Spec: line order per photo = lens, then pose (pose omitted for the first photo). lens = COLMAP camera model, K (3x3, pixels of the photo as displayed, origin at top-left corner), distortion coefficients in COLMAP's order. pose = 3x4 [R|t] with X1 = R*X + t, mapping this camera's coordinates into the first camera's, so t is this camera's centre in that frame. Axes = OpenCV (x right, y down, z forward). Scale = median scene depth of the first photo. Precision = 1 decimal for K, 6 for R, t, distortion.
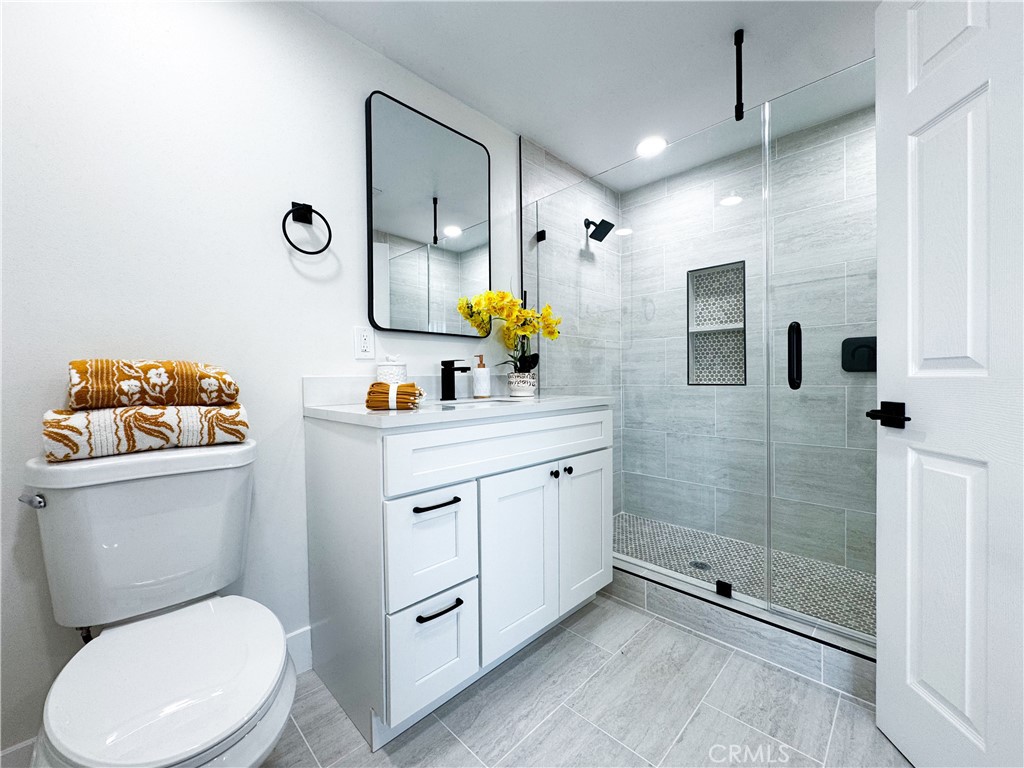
lens RADIAL K [[415.0, 0, 512.0], [0, 415.0, 384.0], [0, 0, 1]] dist [-0.040574, 0.022437]
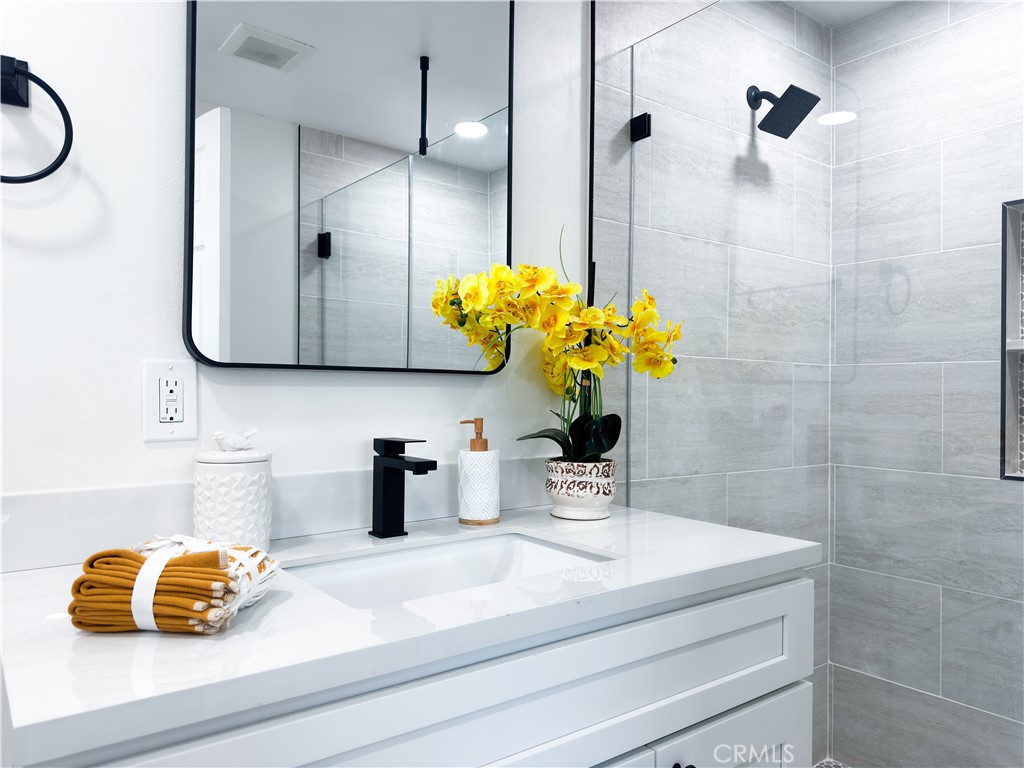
lens RADIAL K [[728.5, 0, 512.0], [0, 728.5, 384.0], [0, 0, 1]] dist [0.080256, -0.149068]
pose [[0.990421, 0.017624, -0.136949, 0.051096], [-0.020917, 0.999525, -0.022644, -0.078560], [0.136485, 0.025292, 0.990319, 0.250777]]
